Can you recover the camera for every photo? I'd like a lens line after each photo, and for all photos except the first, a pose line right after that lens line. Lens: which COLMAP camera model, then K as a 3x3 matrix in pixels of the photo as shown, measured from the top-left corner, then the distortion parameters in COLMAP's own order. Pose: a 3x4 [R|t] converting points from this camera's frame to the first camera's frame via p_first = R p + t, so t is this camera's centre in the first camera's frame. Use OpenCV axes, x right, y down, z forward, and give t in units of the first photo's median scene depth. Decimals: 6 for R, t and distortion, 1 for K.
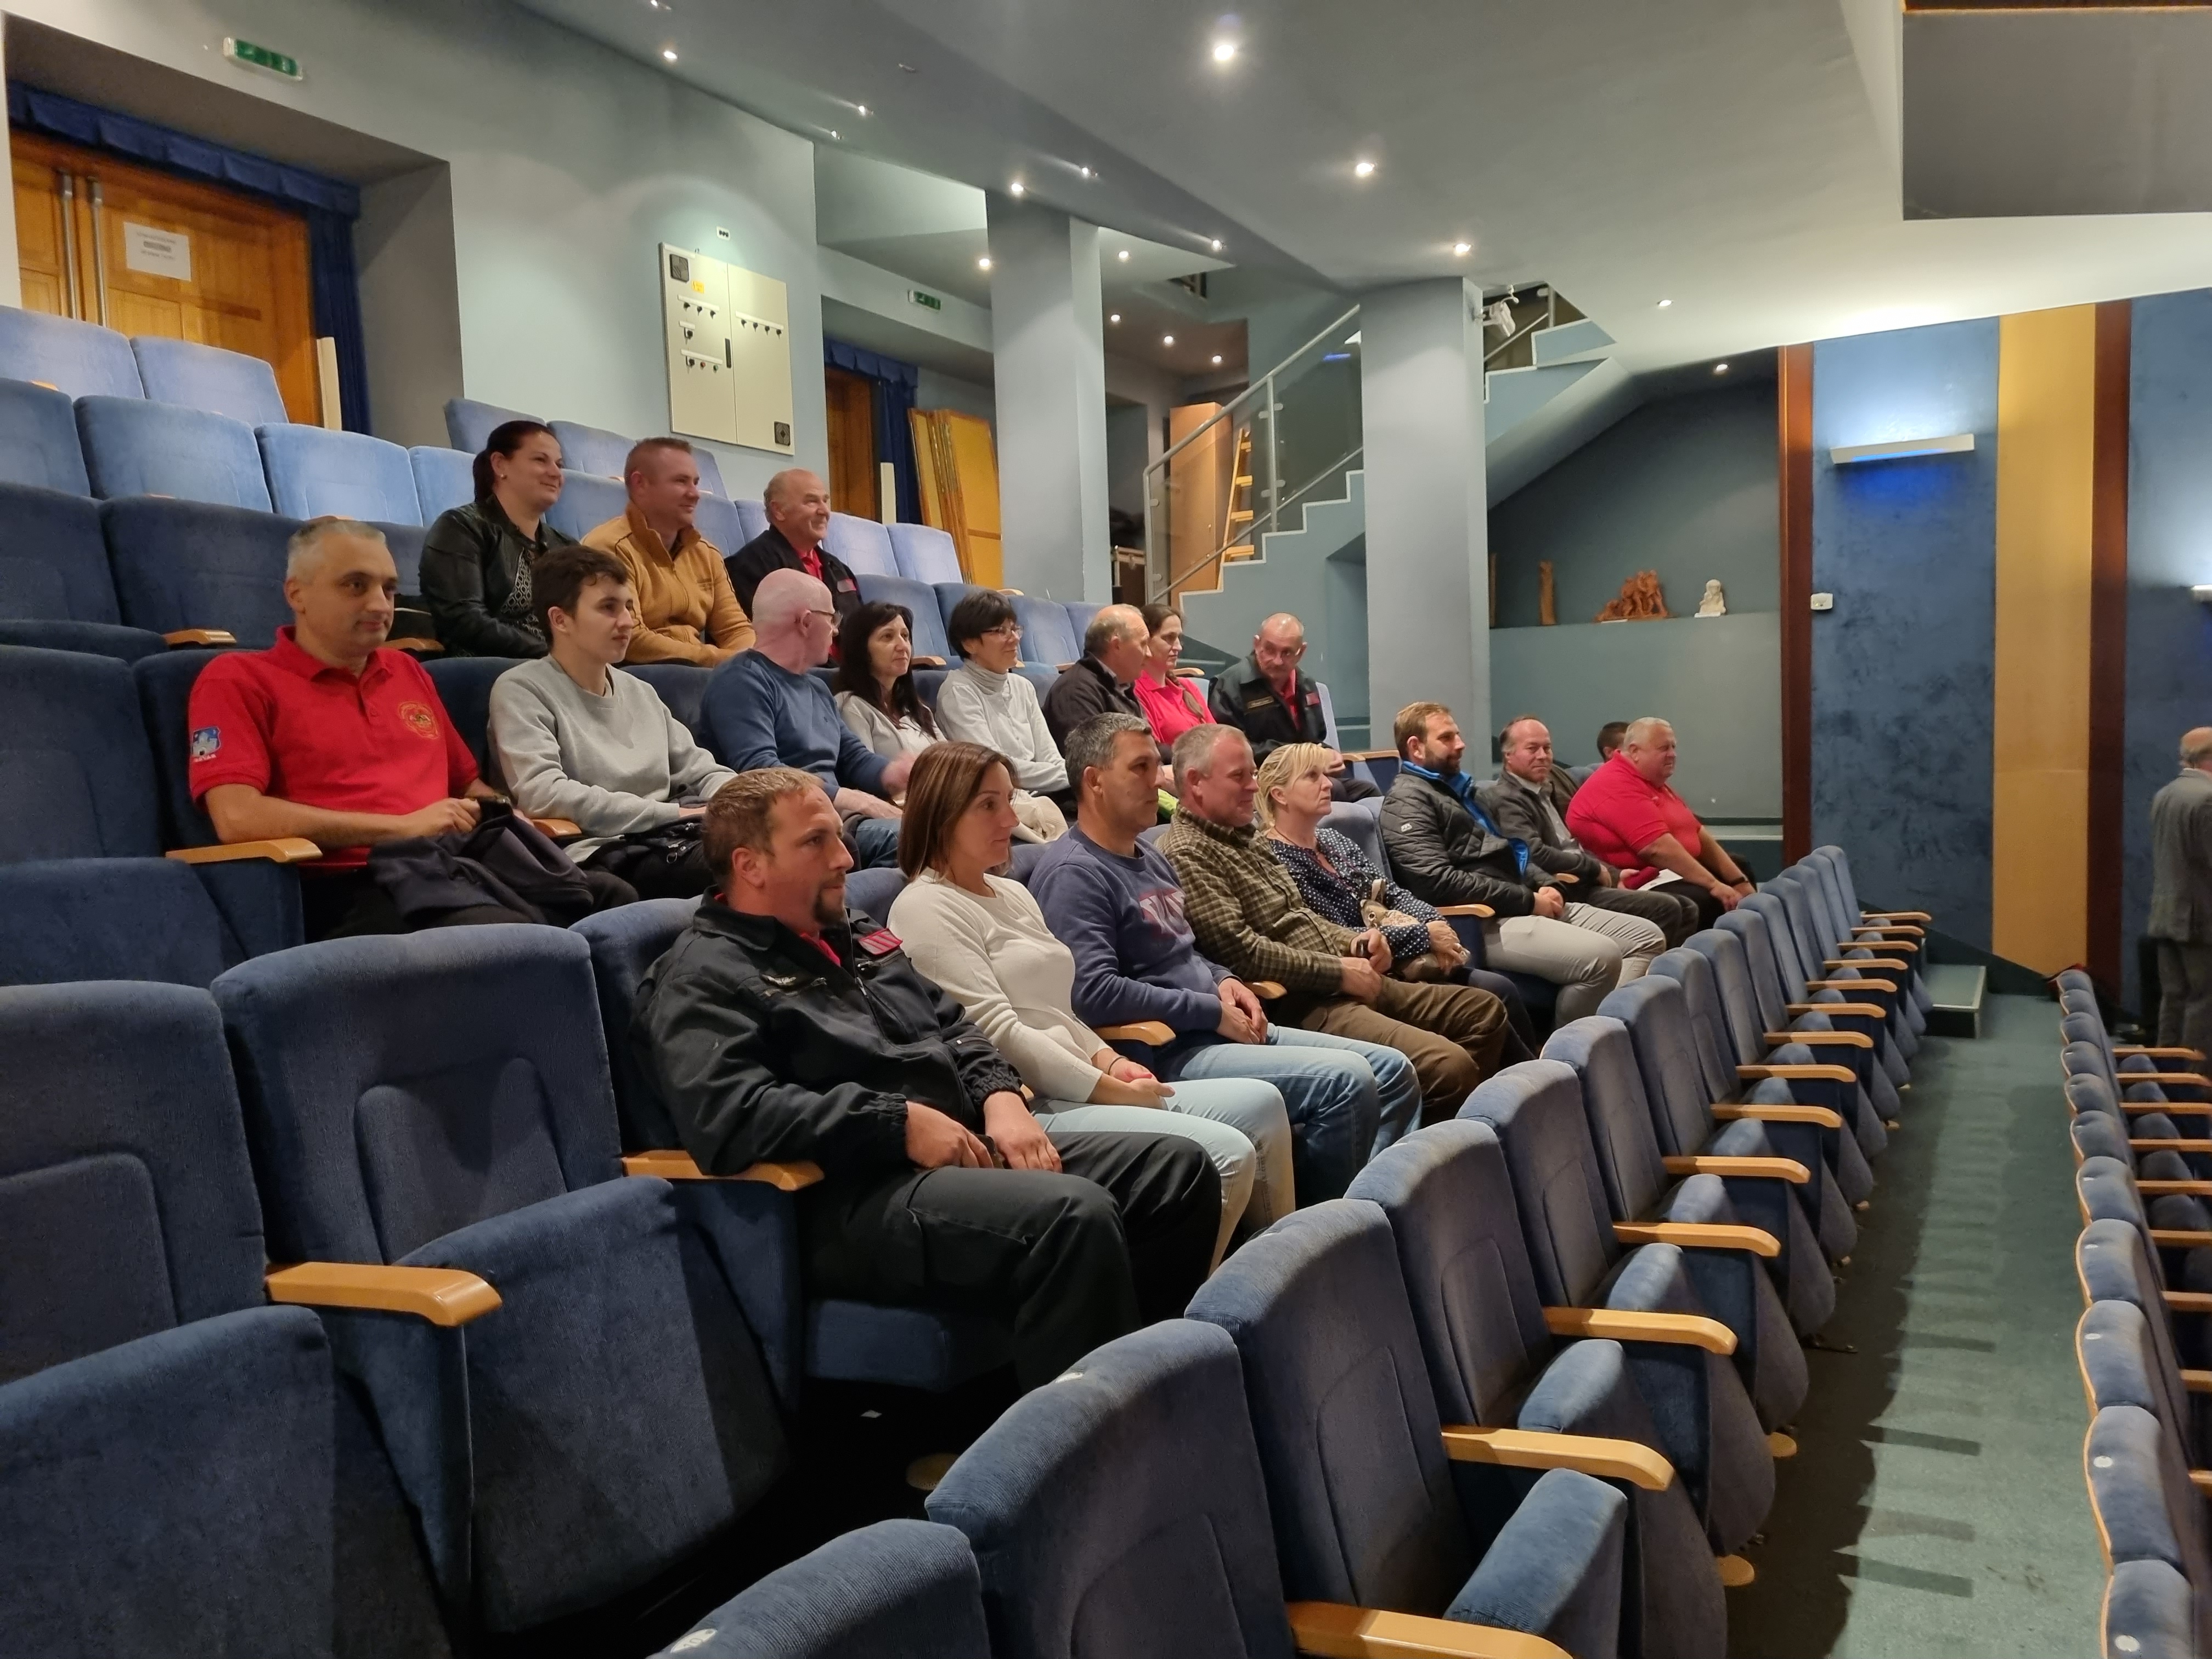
lens RADIAL K [[1639.7, 0, 1106.0], [0, 1639.7, 829.5], [0, 0, 1]] dist [0.070364, -0.059240]
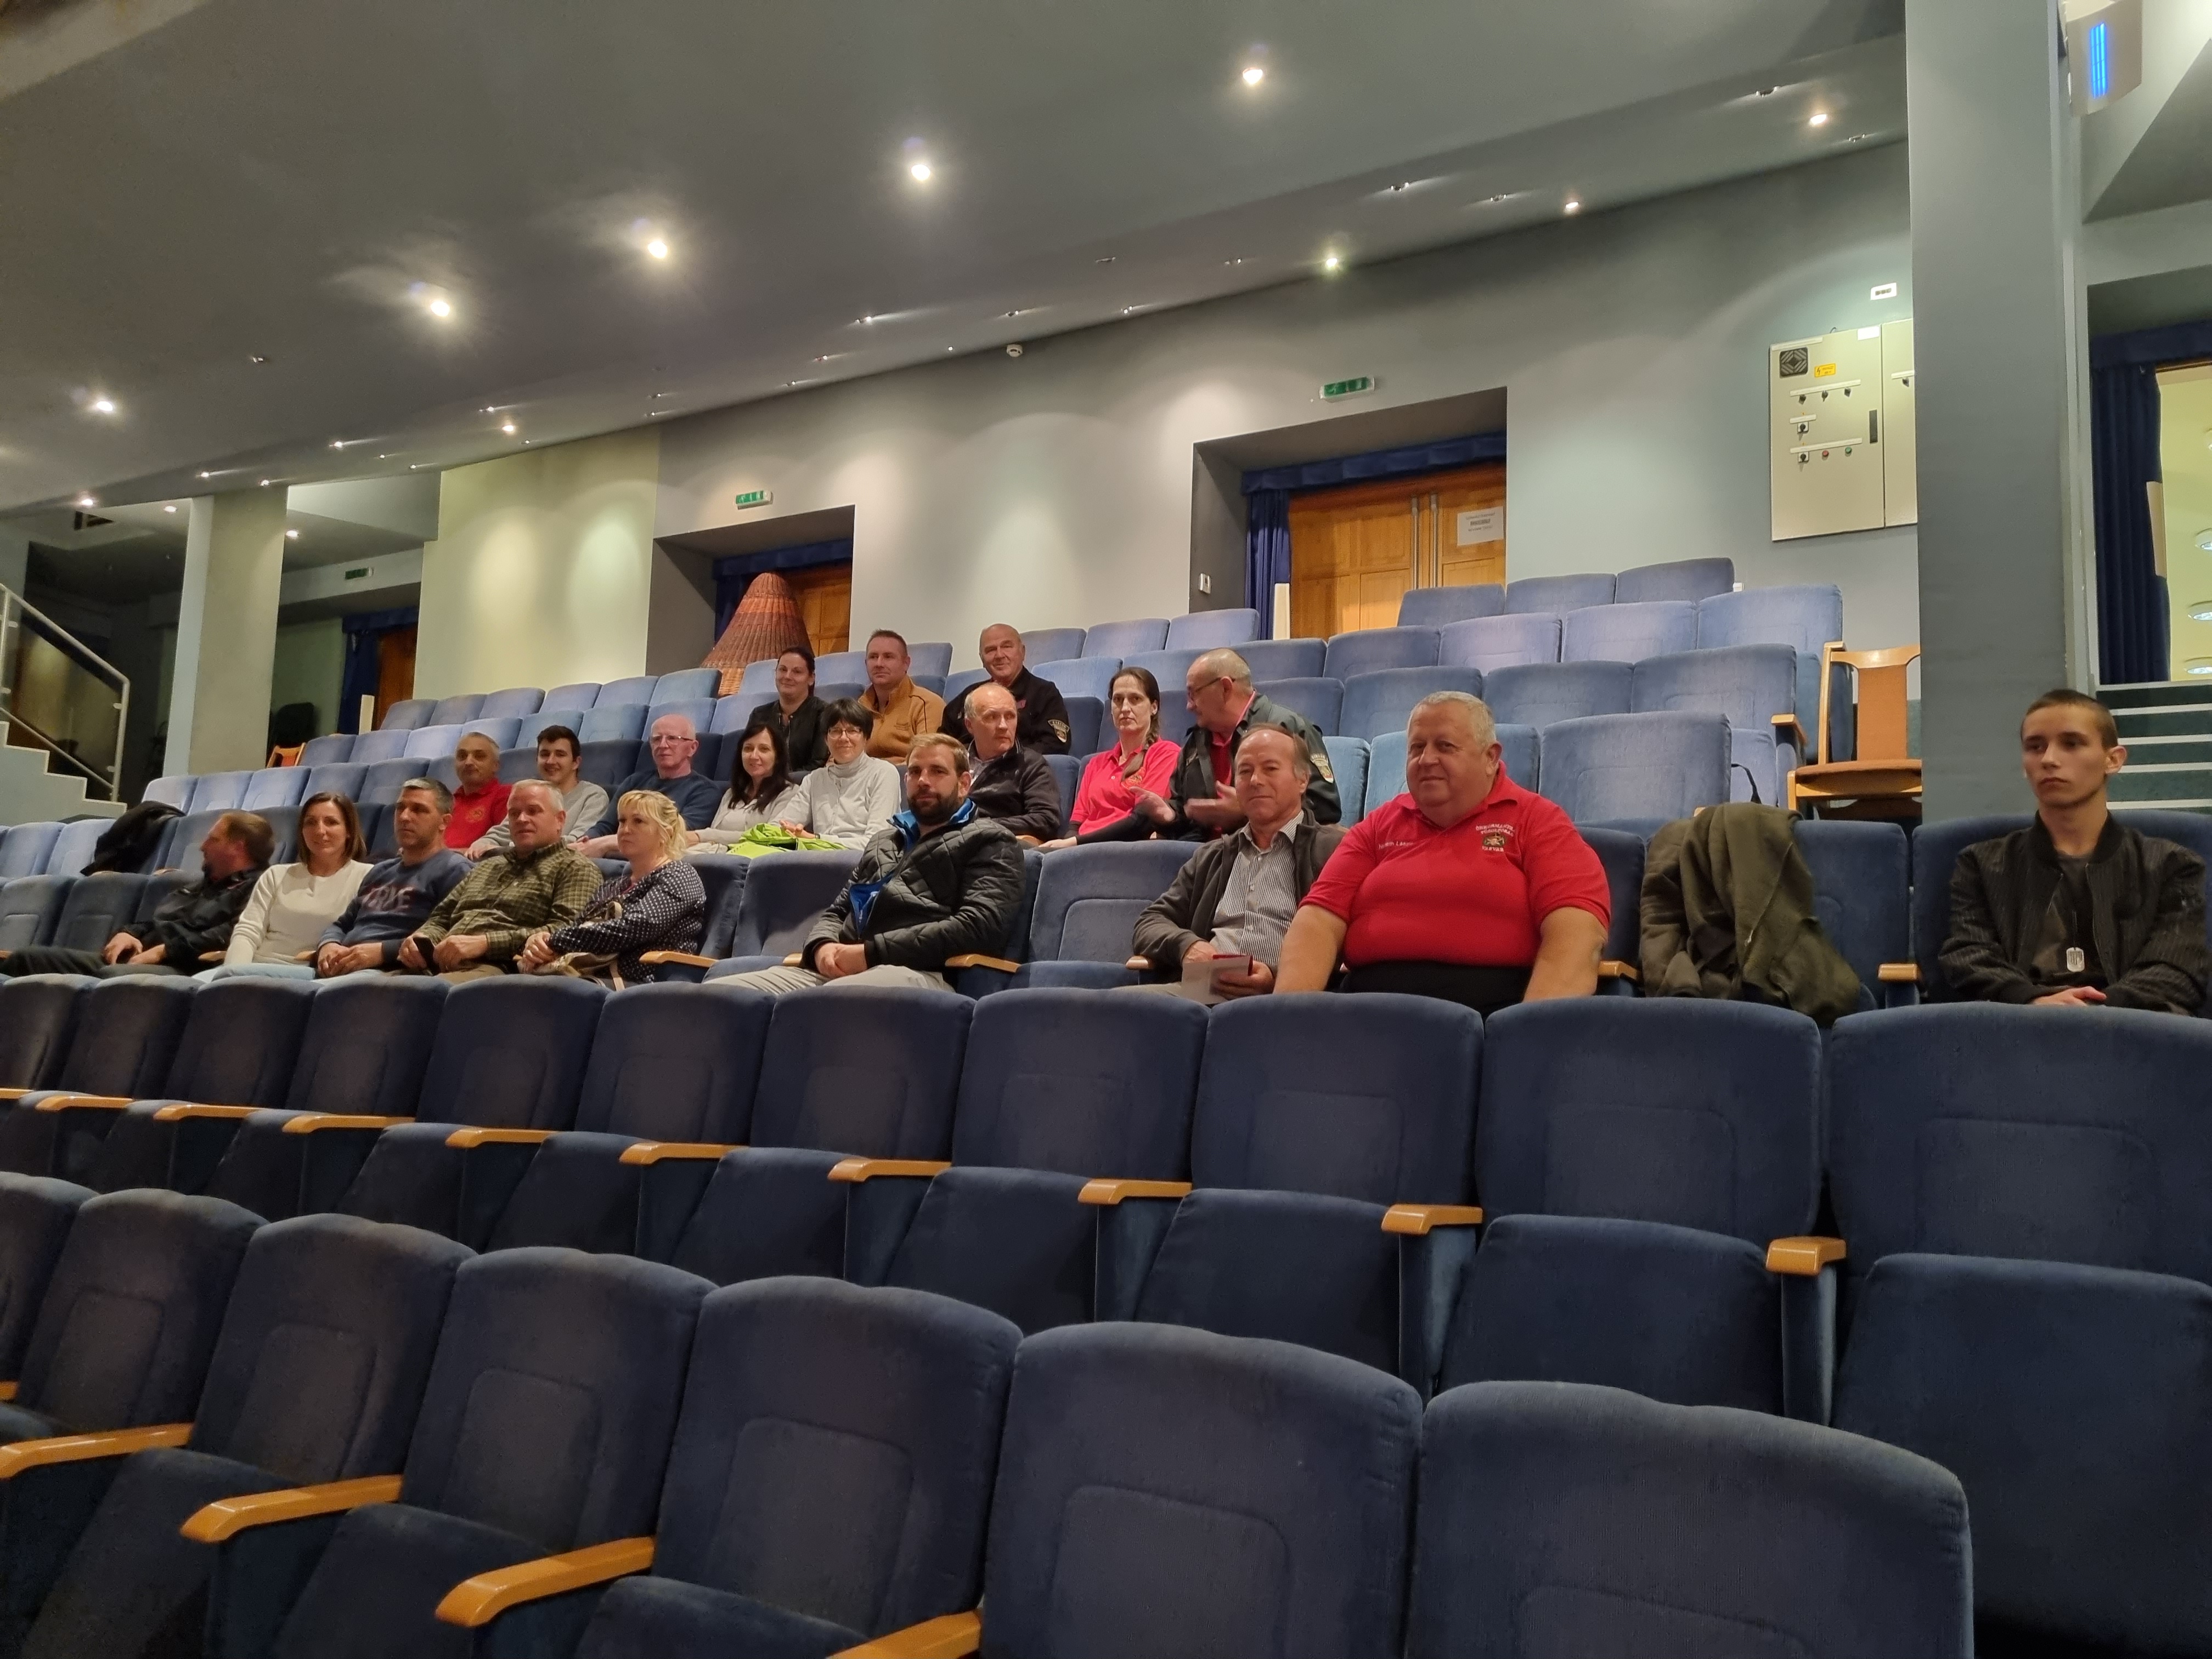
lens RADIAL K [[1639.7, 0, 1106.0], [0, 1639.7, 829.5], [0, 0, 1]] dist [0.070364, -0.059240]
pose [[-0.043710, -0.080493, -0.995796, 0.747084], [-0.093971, 0.992661, -0.076115, 0.022482], [0.994615, 0.090249, -0.050953, 0.807630]]
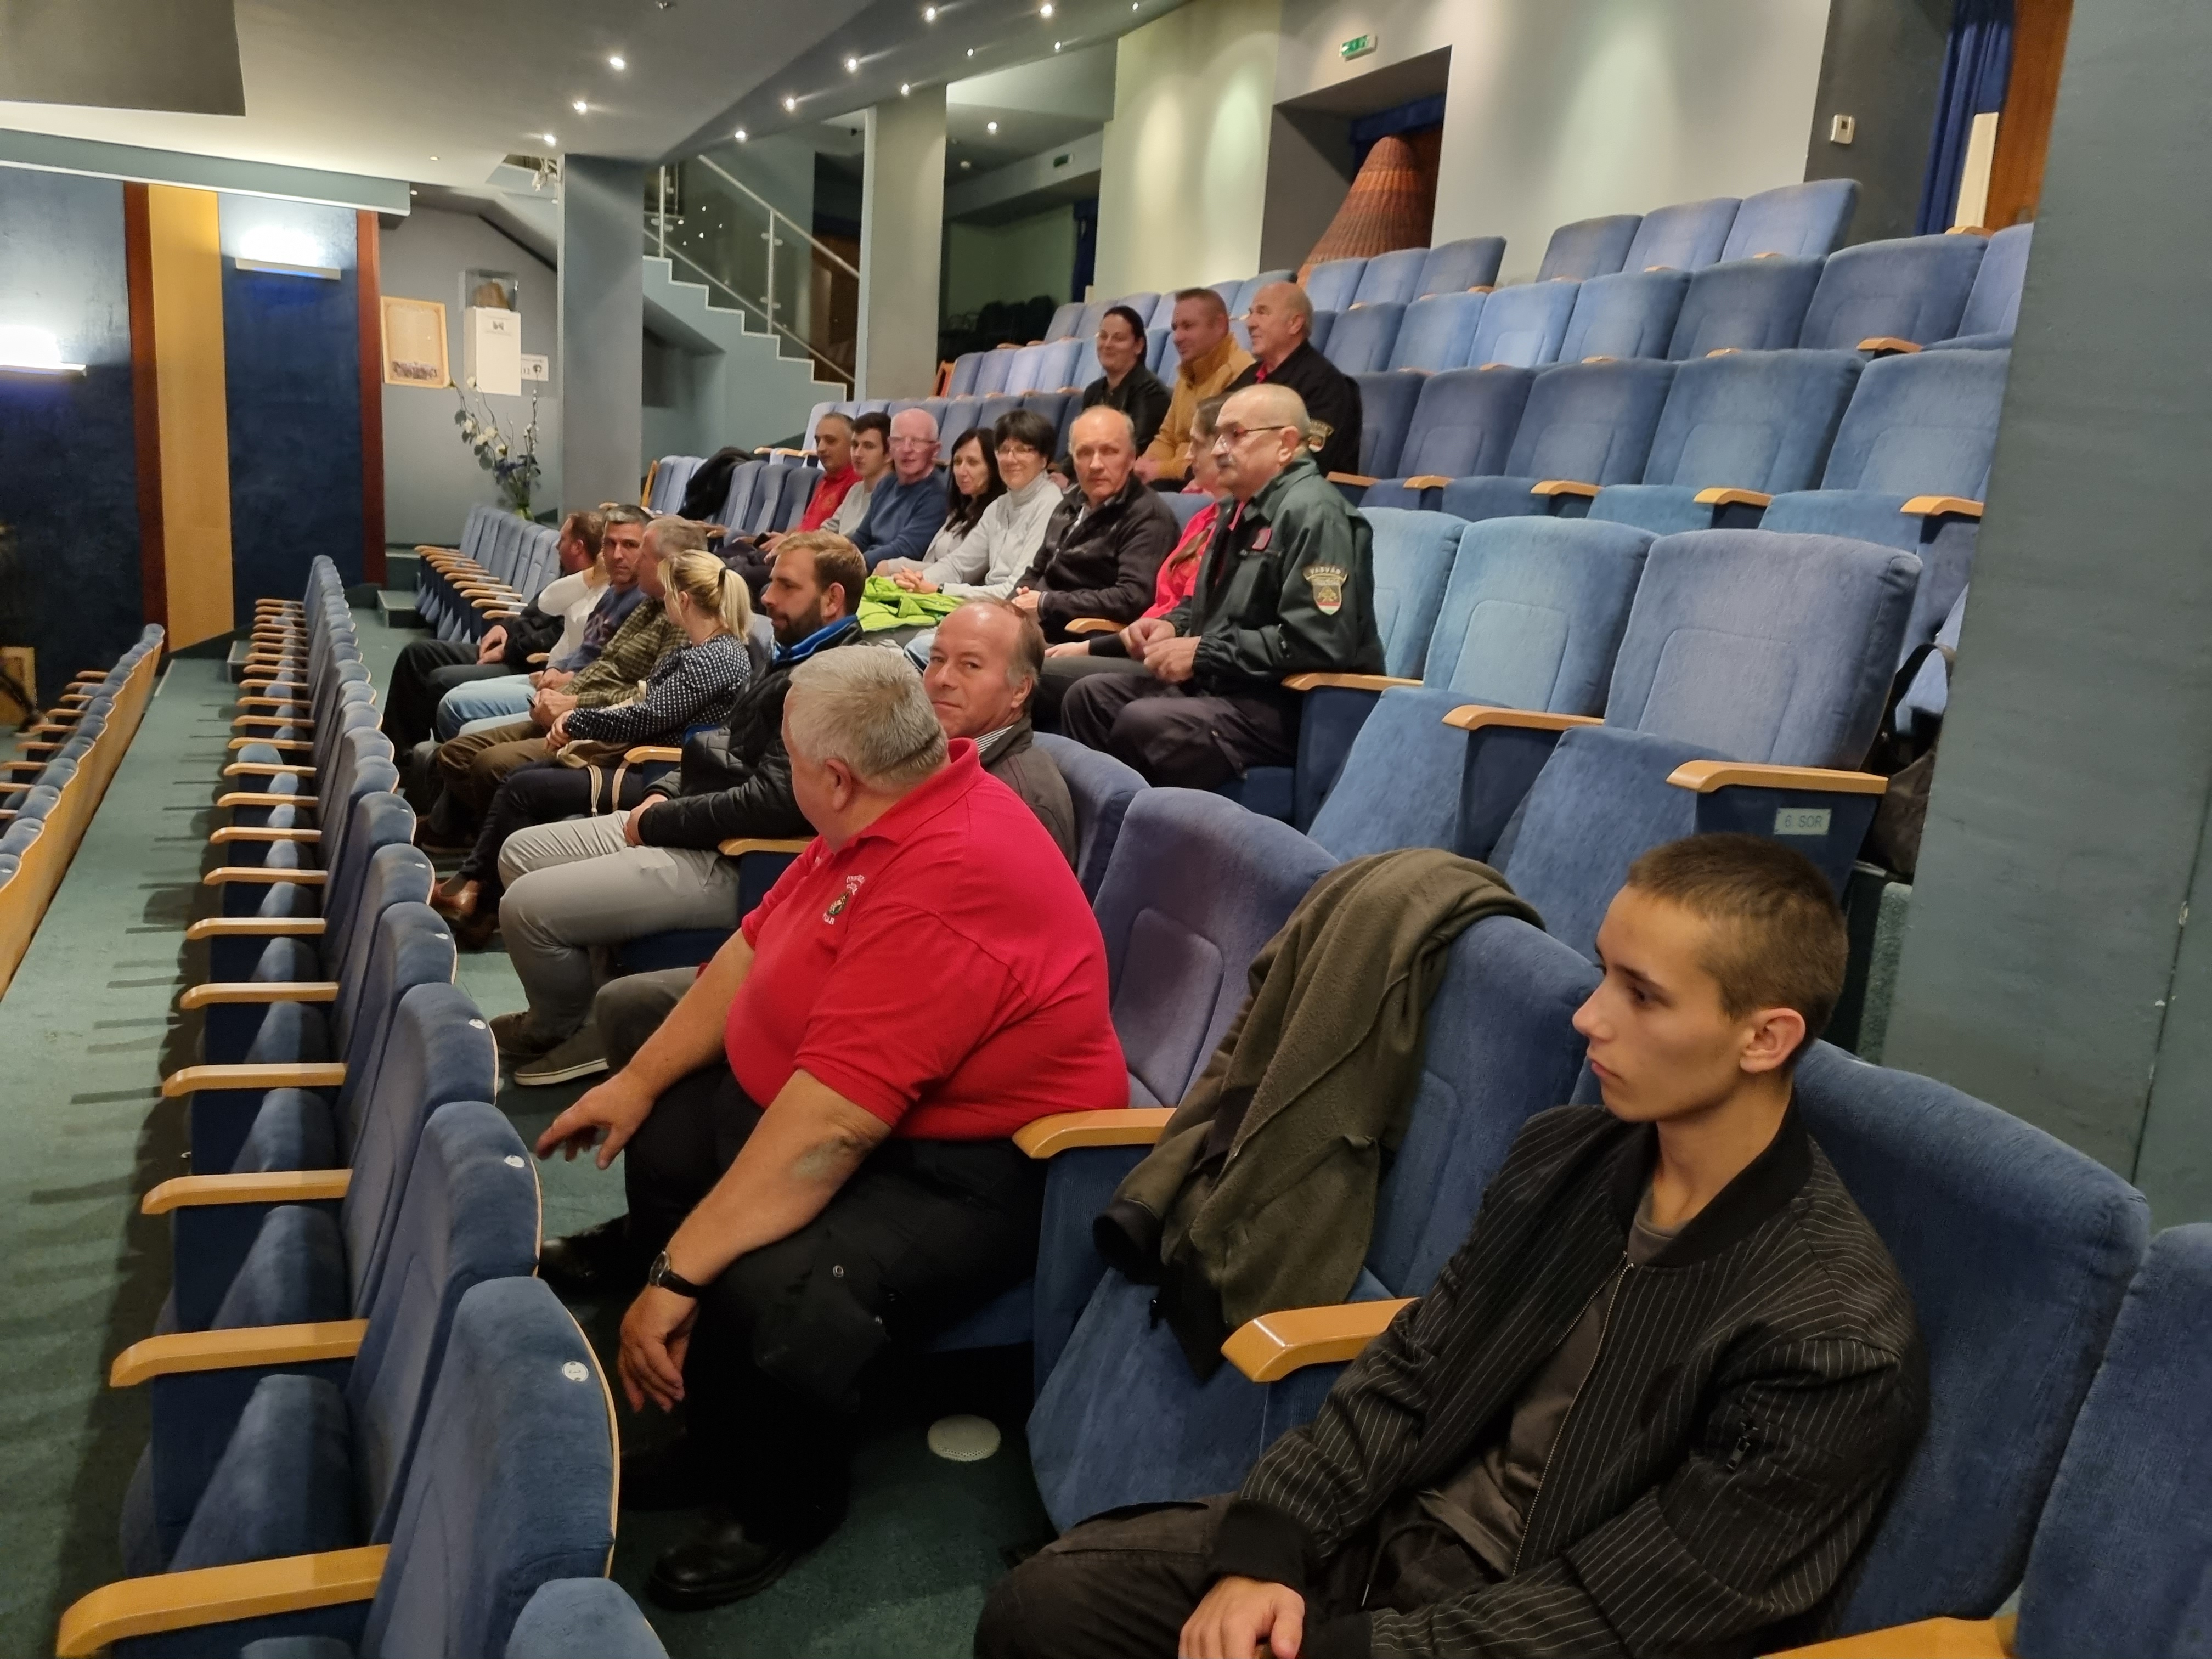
lens RADIAL K [[1639.7, 0, 1106.0], [0, 1639.7, 829.5], [0, 0, 1]] dist [0.070364, -0.059240]
pose [[-0.577301, 0.155586, -0.801571, 0.495567], [-0.104791, 0.959443, 0.261701, -0.106991], [0.809779, 0.235078, -0.537583, 1.066002]]
